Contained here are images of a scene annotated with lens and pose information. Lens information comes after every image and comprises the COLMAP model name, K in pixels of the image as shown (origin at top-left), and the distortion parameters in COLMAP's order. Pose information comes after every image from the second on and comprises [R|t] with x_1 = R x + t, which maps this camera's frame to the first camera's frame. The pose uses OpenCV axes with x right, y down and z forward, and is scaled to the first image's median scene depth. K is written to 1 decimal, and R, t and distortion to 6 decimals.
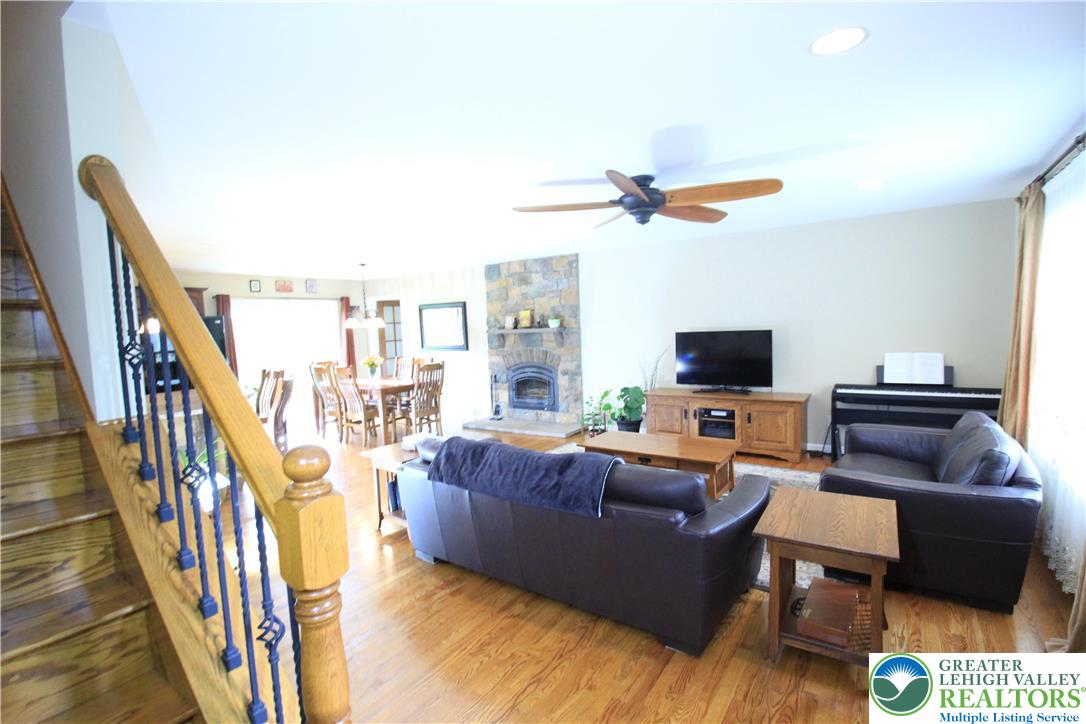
lens RADIAL K [[508.1, 0, 550.3], [0, 508.1, 359.1], [0, 0, 1]] dist [0.001606, -0.013232]
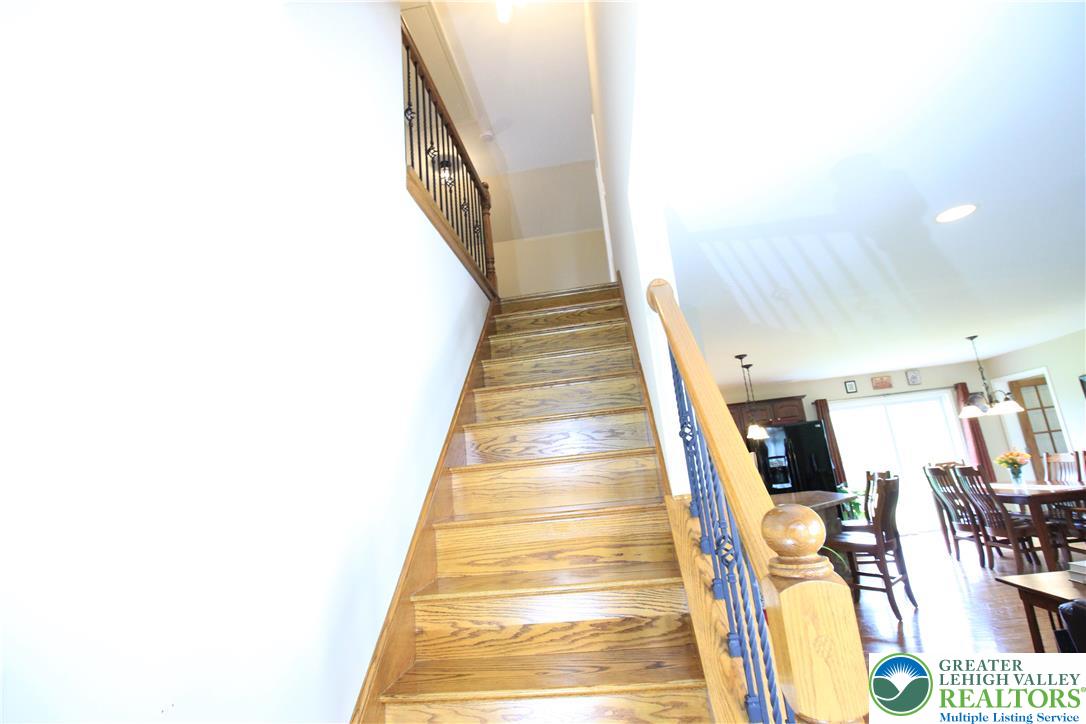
lens RADIAL K [[503.3, 0, 546.4], [0, 503.3, 358.1], [0, 0, 1]] dist [-0.000208, -0.023903]
pose [[0.446465, -0.214403, -0.868735, 0.009129], [0.015186, 0.972545, -0.232219, 0.019697], [0.894672, 0.090485, 0.437463, 0.051628]]
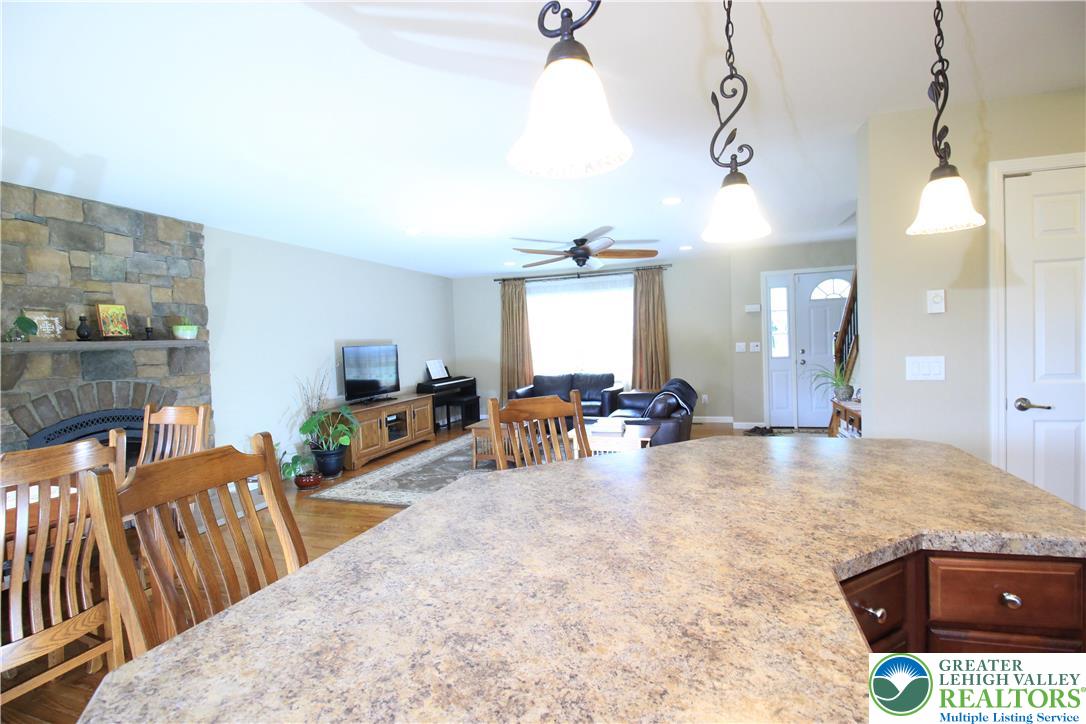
lens RADIAL K [[508.1, 0, 550.3], [0, 508.1, 359.1], [0, 0, 1]] dist [0.001606, -0.013232]
pose [[-0.285462, 0.032964, 0.957823, -0.653572], [0.149776, 0.988663, 0.010613, 0.016309], [-0.946614, 0.146488, -0.287163, 0.767915]]
